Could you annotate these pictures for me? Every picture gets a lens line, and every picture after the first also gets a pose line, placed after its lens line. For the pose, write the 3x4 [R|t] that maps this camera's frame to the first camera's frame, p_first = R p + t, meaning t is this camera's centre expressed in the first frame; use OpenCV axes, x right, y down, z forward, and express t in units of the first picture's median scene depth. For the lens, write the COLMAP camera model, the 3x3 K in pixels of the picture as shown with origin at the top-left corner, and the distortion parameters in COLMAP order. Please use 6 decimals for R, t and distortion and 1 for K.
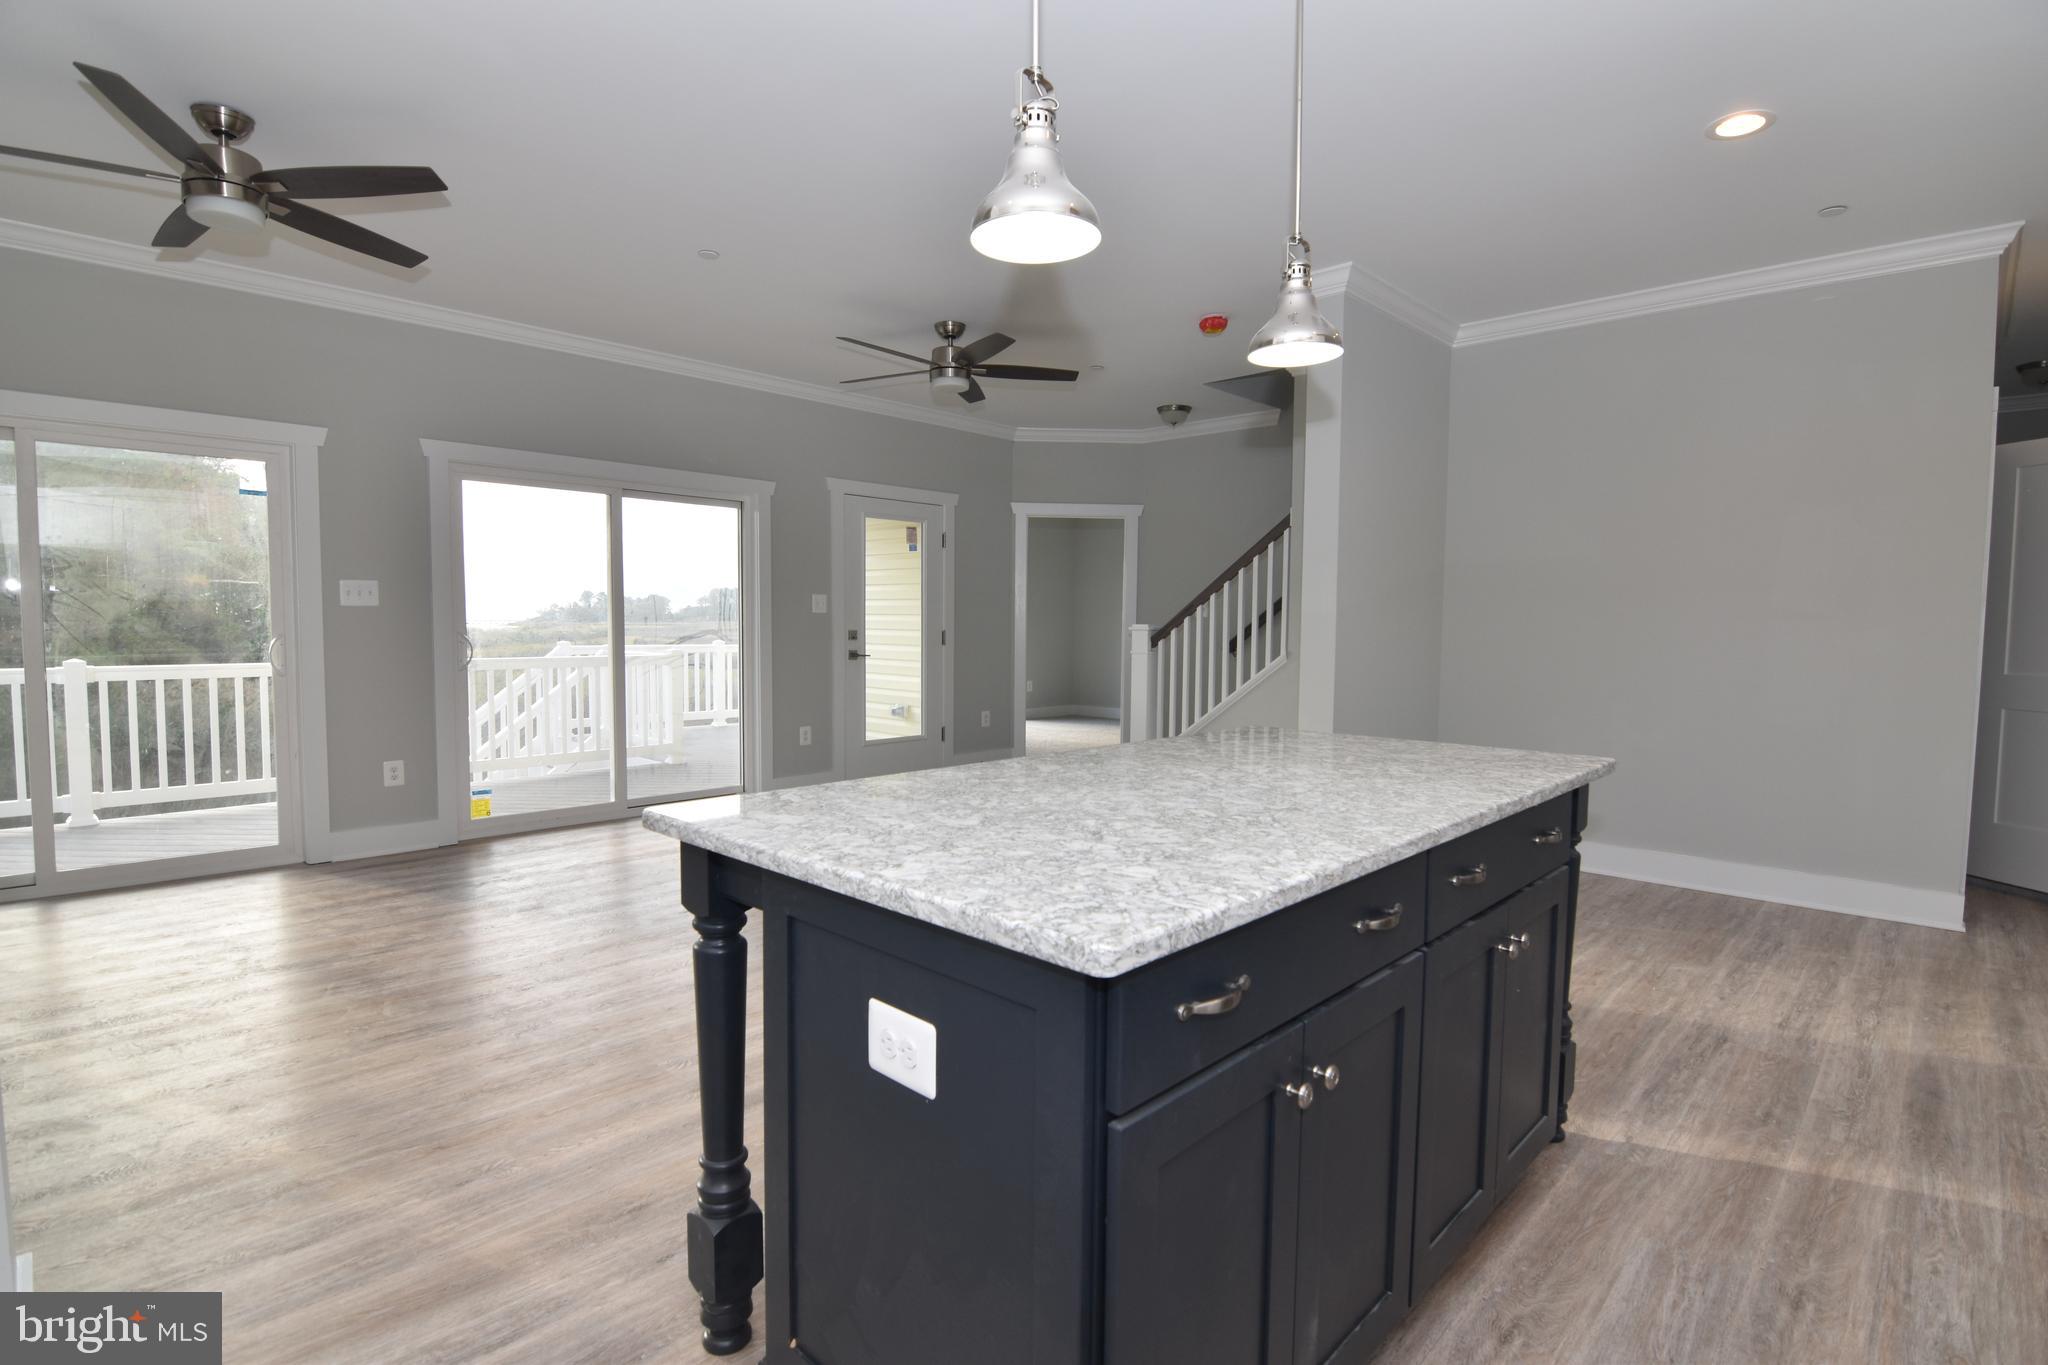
lens RADIAL K [[990.9, 0, 1034.1], [0, 990.9, 680.7], [0, 0, 1]] dist [-0.004173, -0.011345]
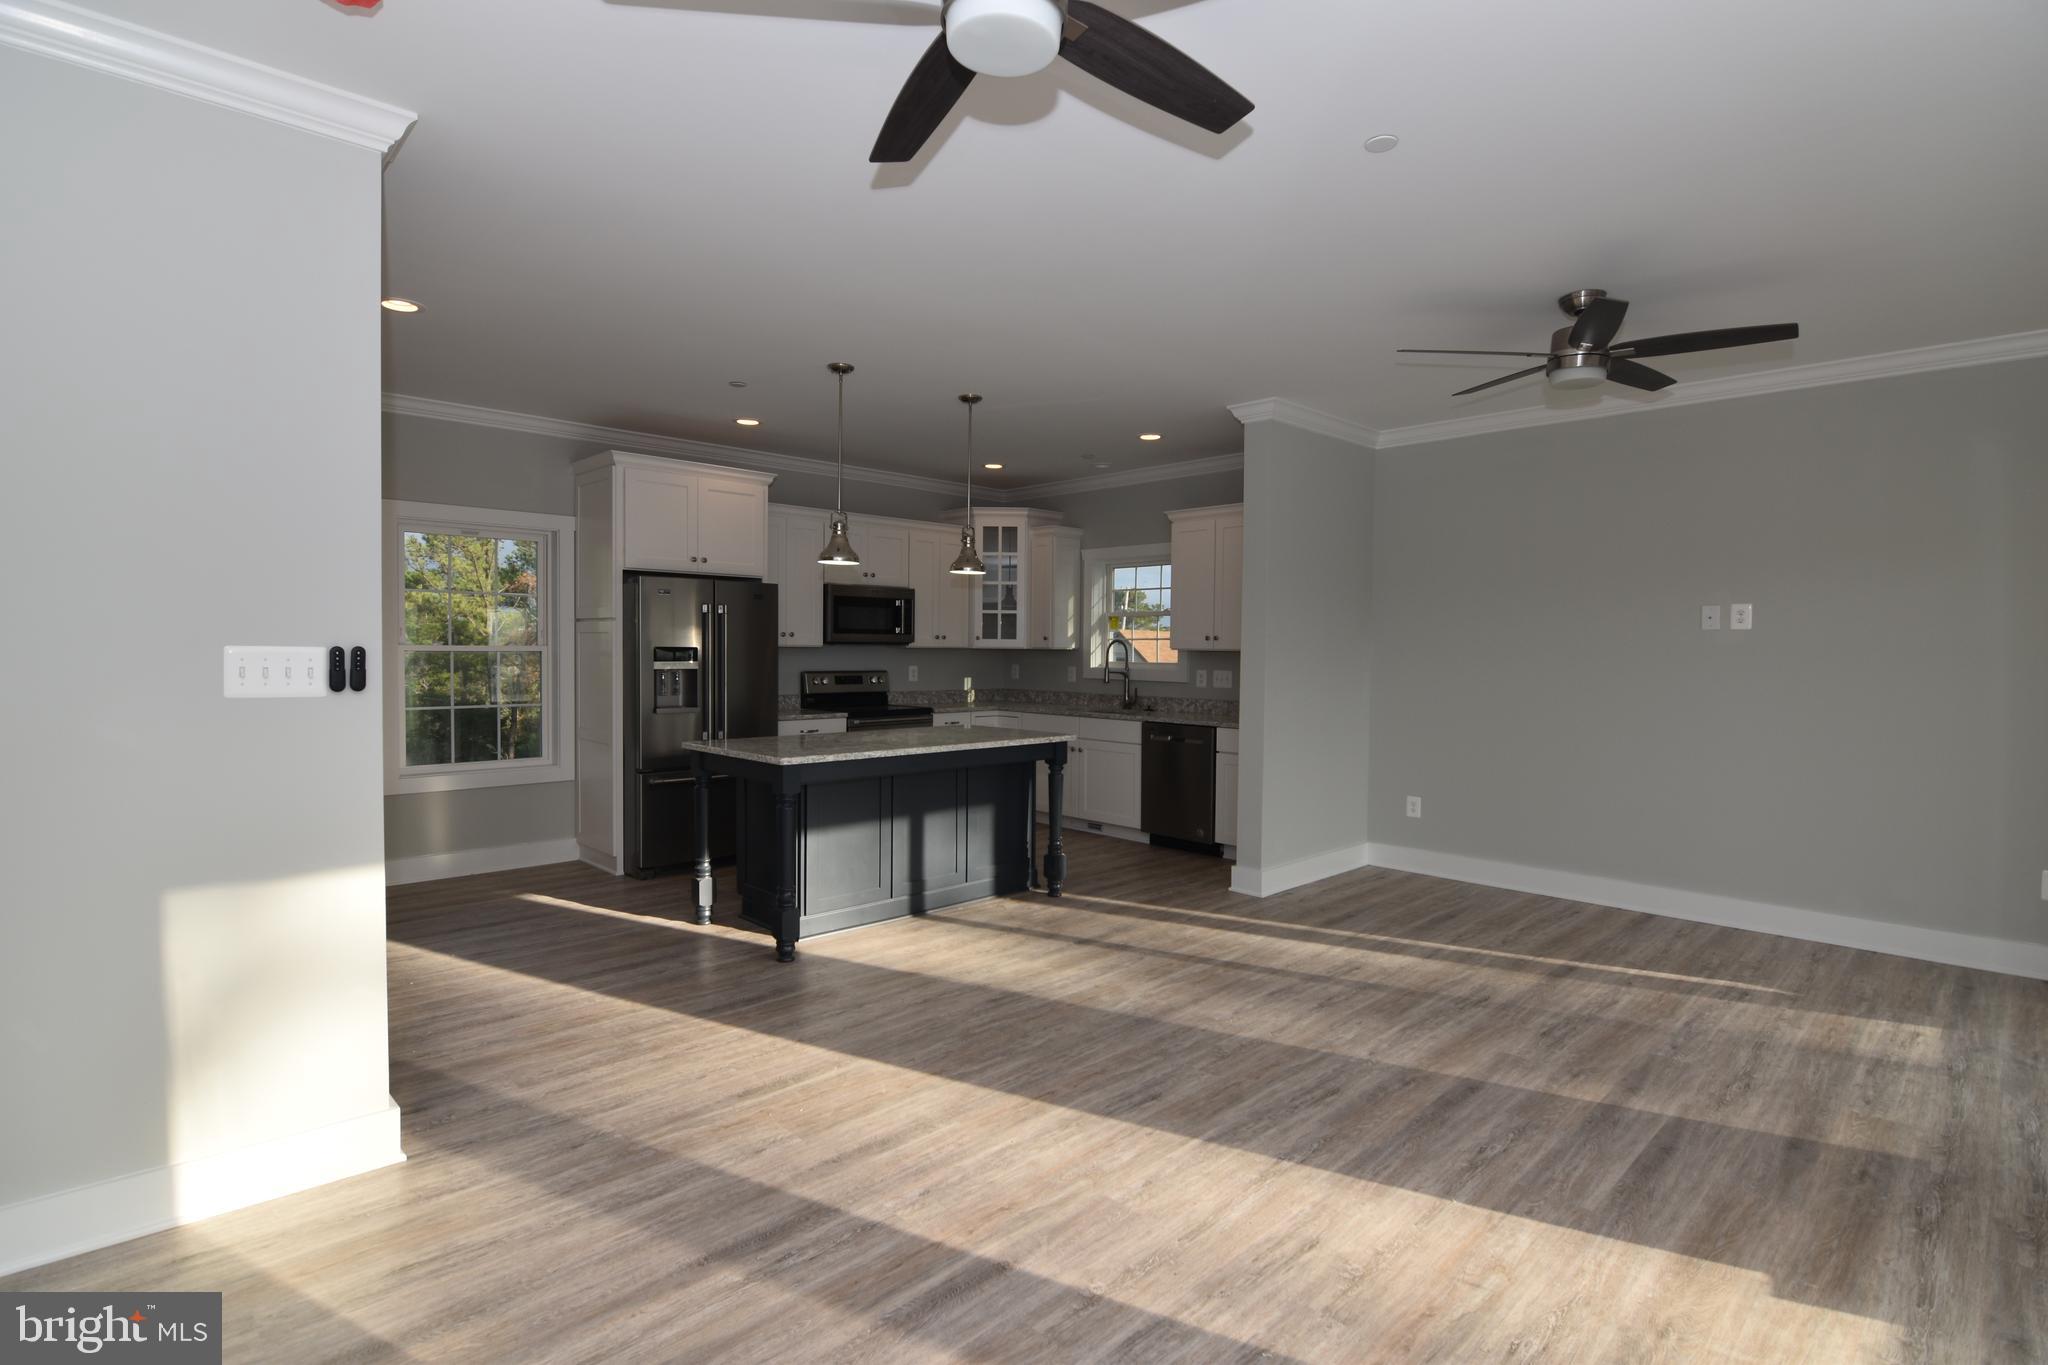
lens RADIAL K [[990.9, 0, 1034.1], [0, 990.9, 680.7], [0, 0, 1]] dist [-0.004173, -0.011345]
pose [[-0.999113, -0.019898, 0.037118, -0.110724], [-0.016329, 0.995428, 0.094109, -0.116640], [-0.038821, 0.093419, -0.994870, 1.344758]]
